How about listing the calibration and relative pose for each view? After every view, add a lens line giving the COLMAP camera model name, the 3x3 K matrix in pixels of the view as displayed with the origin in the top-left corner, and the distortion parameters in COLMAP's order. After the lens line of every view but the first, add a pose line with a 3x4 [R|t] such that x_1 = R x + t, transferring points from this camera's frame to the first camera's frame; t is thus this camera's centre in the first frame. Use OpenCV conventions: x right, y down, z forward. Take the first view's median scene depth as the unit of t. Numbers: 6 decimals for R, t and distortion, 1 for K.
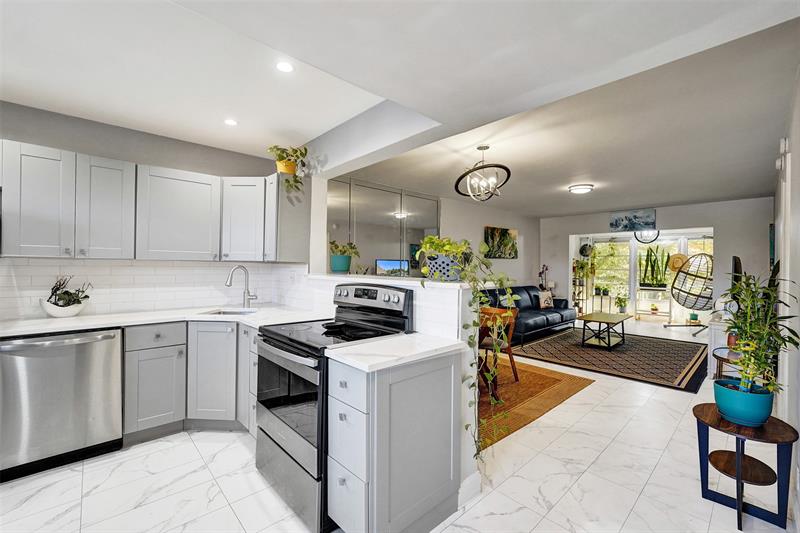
lens RADIAL K [[337.4, 0, 396.3], [0, 337.4, 265.4], [0, 0, 1]] dist [-0.013644, 0.003882]
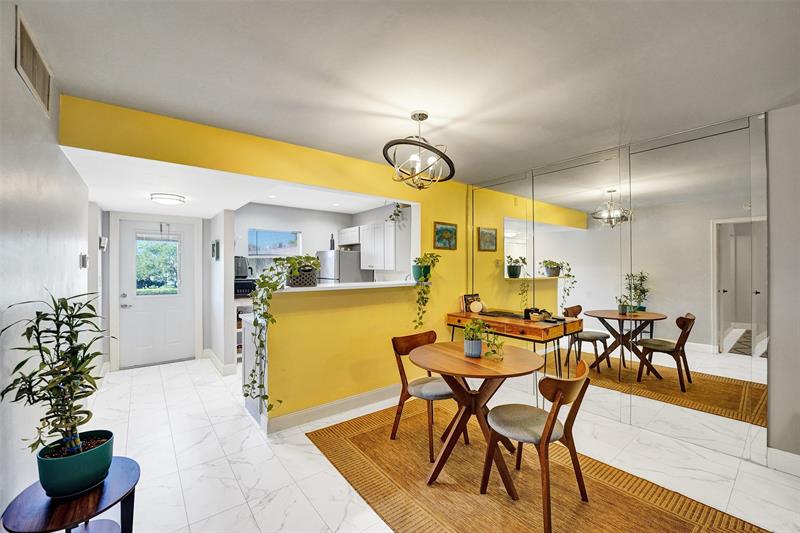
lens RADIAL K [[337.4, 0, 398.6], [0, 337.4, 263.4], [0, 0, 1]] dist [-0.013644, 0.003882]
pose [[-0.083964, -0.020502, -0.996258, 0.966087], [0.002321, 0.999782, -0.020770, -0.012152], [0.996466, -0.004056, -0.083898, 0.990906]]
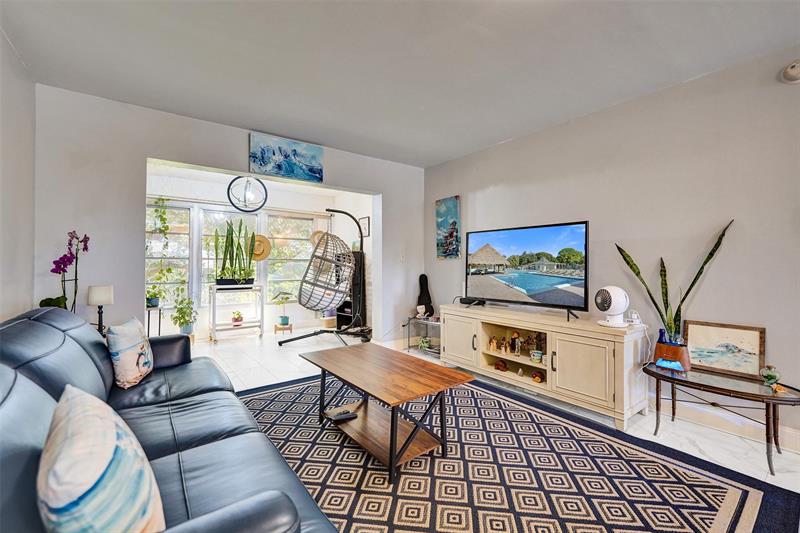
lens RADIAL K [[337.4, 0, 395.1], [0, 337.4, 263.3], [0, 0, 1]] dist [-0.013644, 0.003882]
pose [[0.094165, -0.002409, 0.995554, 0.383226], [0.004957, 0.999986, 0.001951, 0.059743], [-0.995544, 0.004751, 0.094176, 1.544308]]
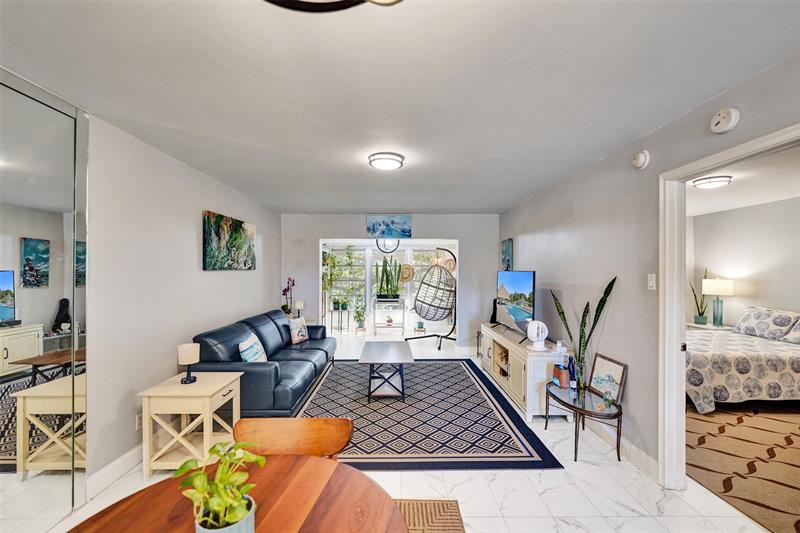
lens RADIAL K [[337.4, 0, 398.1], [0, 337.4, 272.5], [0, 0, 1]] dist [-0.013644, 0.003882]
pose [[0.664328, -0.007195, 0.747407, 0.132388], [0.004683, 0.999974, 0.005463, -0.036499], [-0.747427, -0.000129, 0.664344, 0.796182]]
